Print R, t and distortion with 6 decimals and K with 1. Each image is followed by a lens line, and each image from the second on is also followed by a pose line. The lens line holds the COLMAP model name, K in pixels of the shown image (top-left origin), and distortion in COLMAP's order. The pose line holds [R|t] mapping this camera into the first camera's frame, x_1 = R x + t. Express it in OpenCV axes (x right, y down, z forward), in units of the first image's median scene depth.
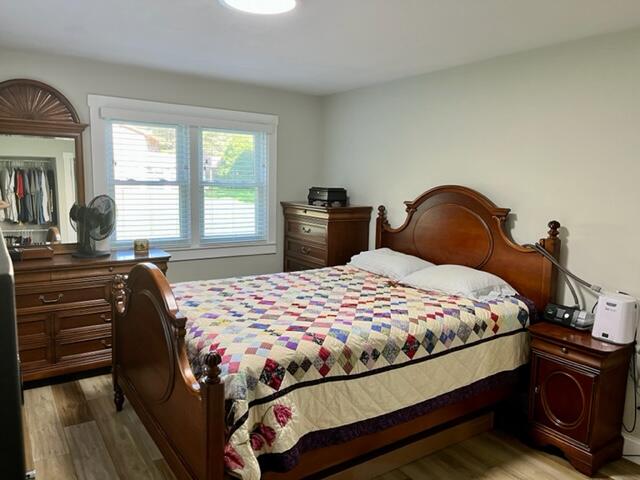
lens RADIAL K [[482.0, 0, 323.1], [0, 482.0, 239.2], [0, 0, 1]] dist [0.034566, -0.043643]
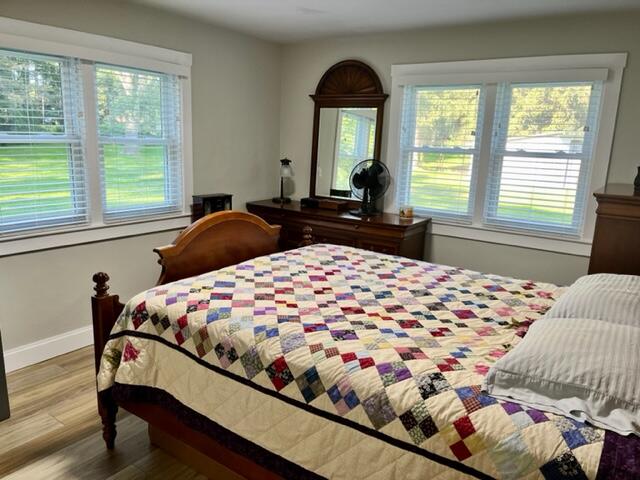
lens RADIAL K [[482.0, 0, 323.8], [0, 482.0, 241.4], [0, 0, 1]] dist [0.034566, -0.043643]
pose [[0.373129, 0.191927, -0.907711, 0.738067], [-0.148984, 0.978067, 0.145561, -0.072946], [0.915739, 0.080921, 0.393539, 0.696824]]
